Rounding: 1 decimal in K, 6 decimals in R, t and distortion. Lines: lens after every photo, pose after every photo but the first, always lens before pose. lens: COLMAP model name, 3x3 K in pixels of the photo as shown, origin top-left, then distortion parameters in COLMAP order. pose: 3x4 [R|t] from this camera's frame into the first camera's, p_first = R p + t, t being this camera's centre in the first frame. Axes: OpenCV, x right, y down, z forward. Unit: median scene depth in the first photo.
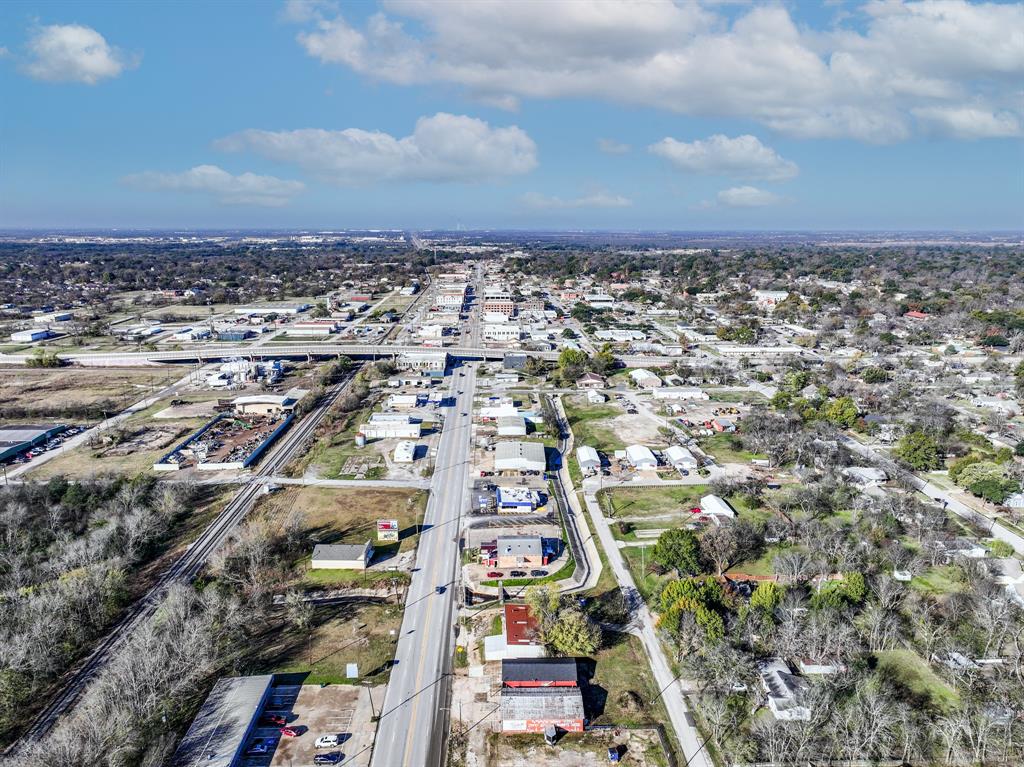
lens RADIAL K [[723.4, 0, 515.9], [0, 723.4, 379.1], [0, 0, 1]] dist [0.006125, 0.003382]
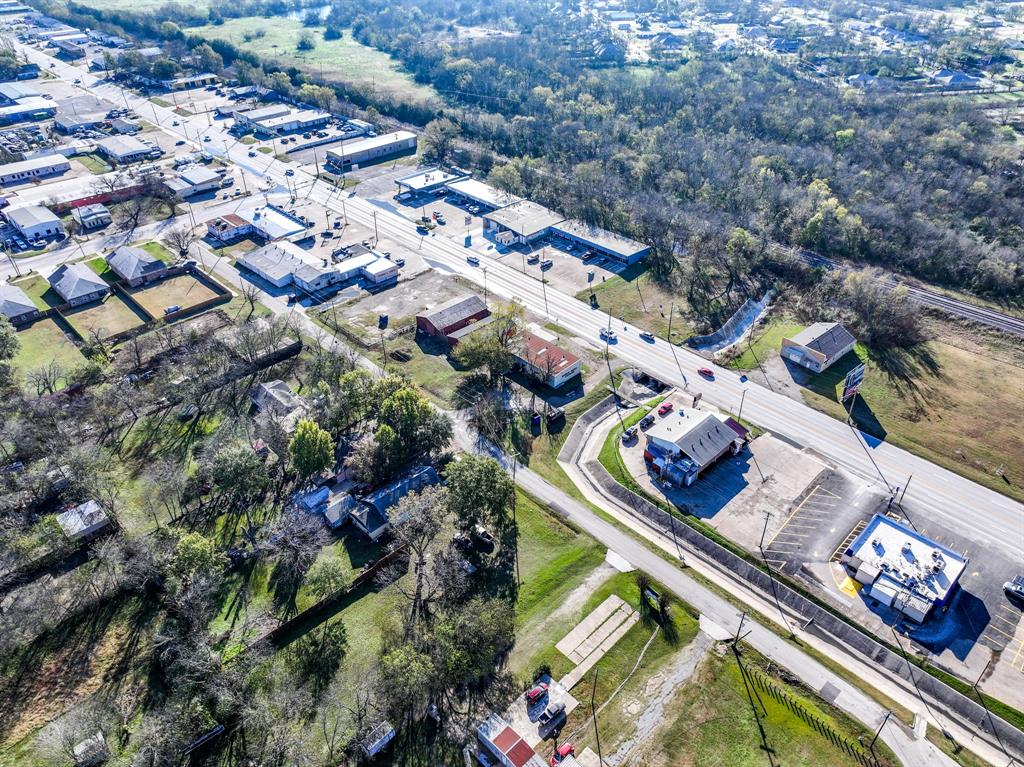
lens RADIAL K [[716.9, 0, 517.5], [0, 716.9, 384.1], [0, 0, 1]] dist [0.005673, 0.003630]
pose [[-0.743111, 0.391113, -0.542970, 0.394124], [-0.135318, 0.706817, 0.694333, -0.203207], [0.655343, 0.589441, -0.472319, 1.008997]]
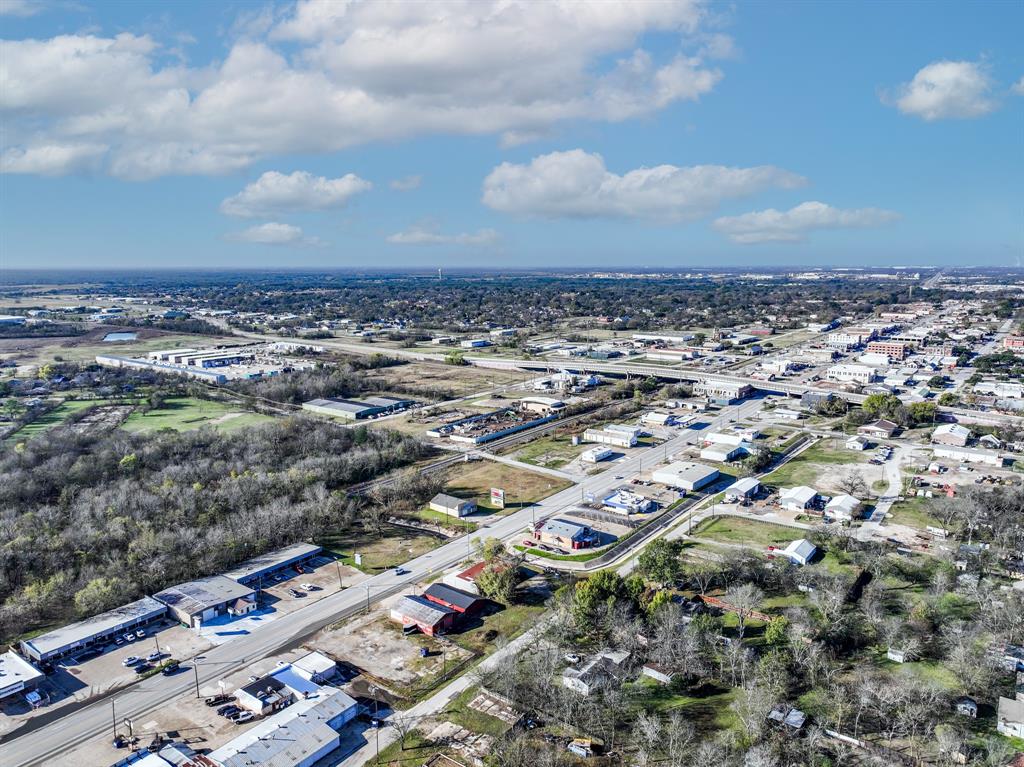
lens RADIAL K [[723.4, 0, 515.9], [0, 723.4, 379.1], [0, 0, 1]] dist [0.006125, 0.003382]
pose [[0.776805, 0.096437, -0.622313, 0.551978], [-0.127484, 0.991826, -0.005434, 0.006412], [0.616702, 0.083556, 0.782749, 0.016051]]
